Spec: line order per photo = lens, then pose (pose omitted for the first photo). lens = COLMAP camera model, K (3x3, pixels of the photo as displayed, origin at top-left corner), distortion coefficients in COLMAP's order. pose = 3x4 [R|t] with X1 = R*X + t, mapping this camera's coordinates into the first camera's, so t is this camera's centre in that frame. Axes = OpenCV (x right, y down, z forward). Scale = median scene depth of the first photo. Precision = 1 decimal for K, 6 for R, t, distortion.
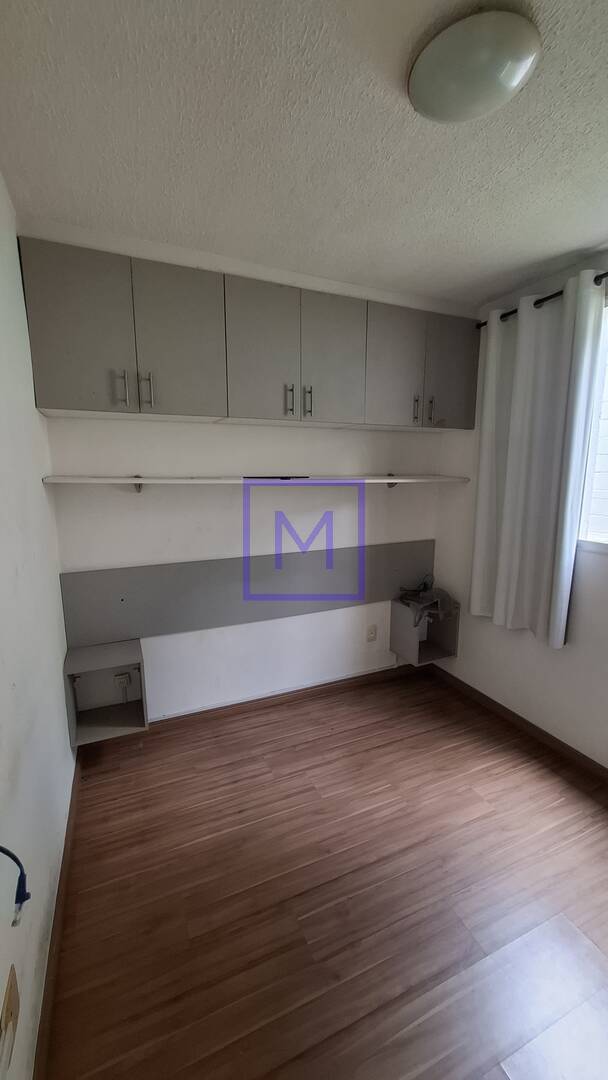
lens RADIAL K [[430.4, 0, 295.9], [0, 430.4, 546.8], [0, 0, 1]] dist [-0.004819, 0.002161]
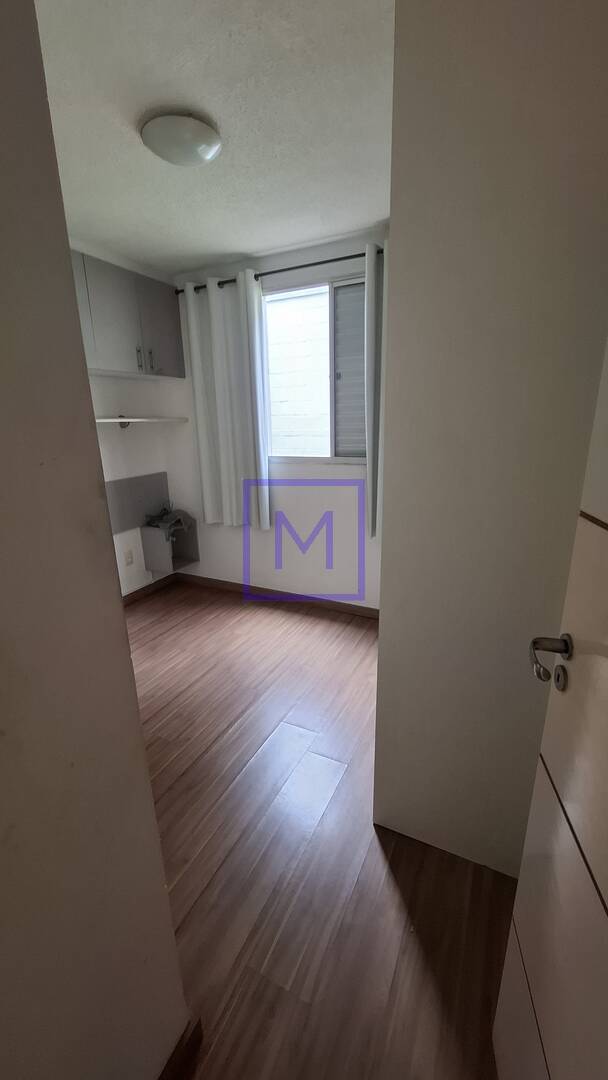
lens RADIAL K [[430.4, 0, 295.8], [0, 430.4, 537.6], [0, 0, 1]] dist [-0.004819, 0.002161]
pose [[0.773951, -0.183505, 0.606074, -0.226027], [0.127529, 0.982650, 0.134670, 0.069021], [-0.620271, -0.026936, 0.783925, -0.239797]]
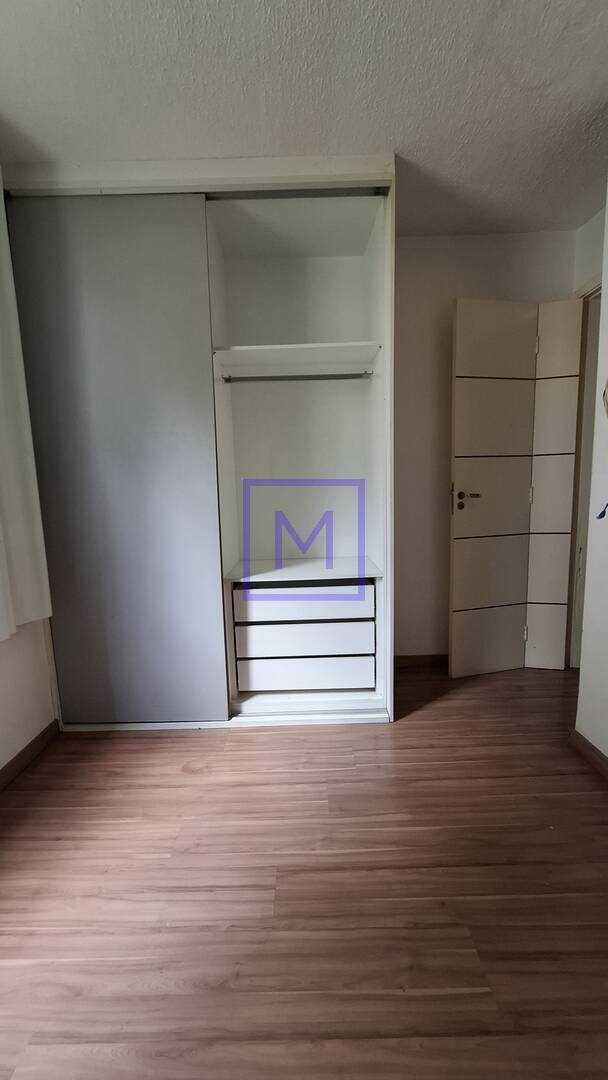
lens RADIAL K [[430.4, 0, 283.4], [0, 430.4, 558.3], [0, 0, 1]] dist [-0.004819, 0.002161]
pose [[-0.904464, -0.041406, 0.424536, 0.024057], [0.097517, 0.948846, 0.300302, -0.011345], [-0.415254, 0.313011, -0.854159, 0.937014]]
